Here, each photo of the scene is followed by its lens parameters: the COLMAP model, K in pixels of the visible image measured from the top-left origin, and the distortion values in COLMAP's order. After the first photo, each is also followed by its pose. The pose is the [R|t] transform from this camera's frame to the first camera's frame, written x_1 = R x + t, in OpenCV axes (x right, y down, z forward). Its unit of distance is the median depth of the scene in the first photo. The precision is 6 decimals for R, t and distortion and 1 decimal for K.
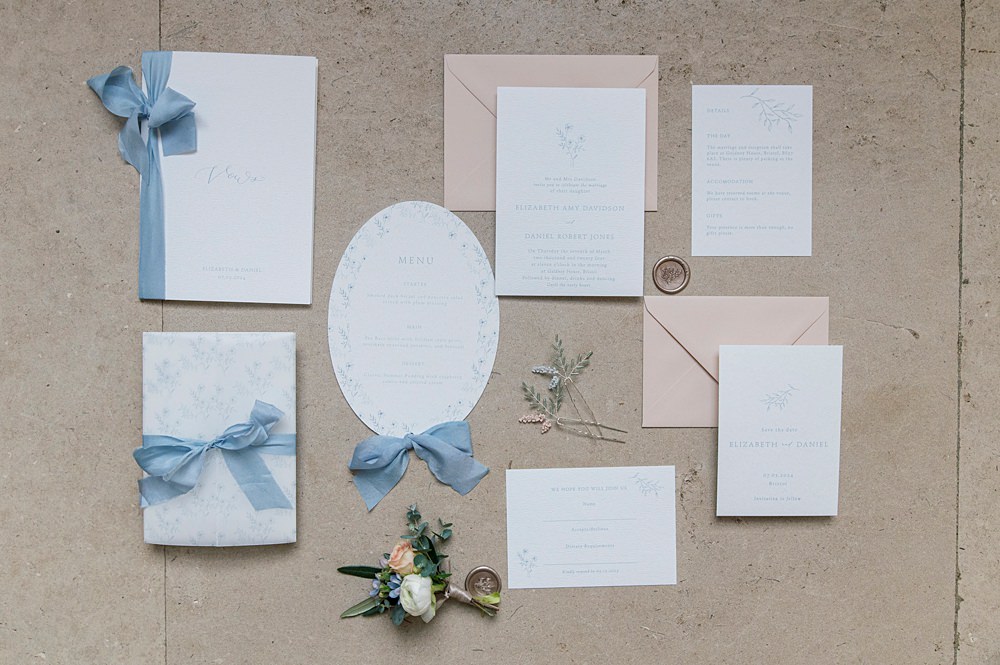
lens RADIAL K [[733.9, 0, 500.0], [0, 733.9, 332.5], [0, 0, 1]] dist [-0.012631, -0.004245]
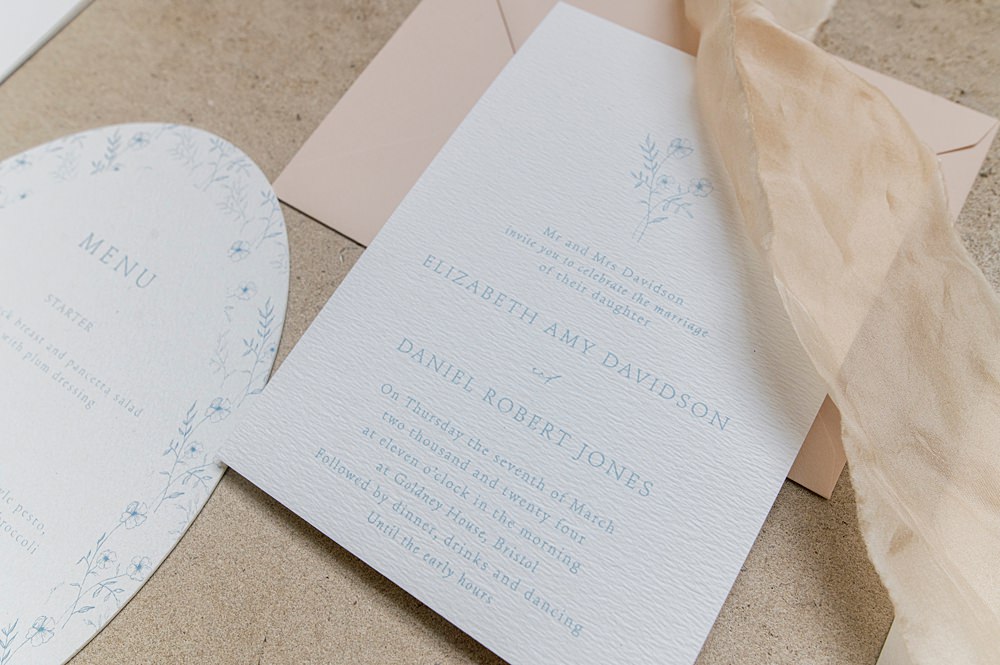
lens RADIAL K [[733.9, 0, 500.0], [0, 733.9, 332.5], [0, 0, 1]] dist [-0.012631, -0.004245]
pose [[0.845285, 0.468941, -0.256101, 0.147550], [-0.533318, 0.769763, -0.350767, -0.046976], [0.032648, 0.433081, 0.900764, 0.709085]]
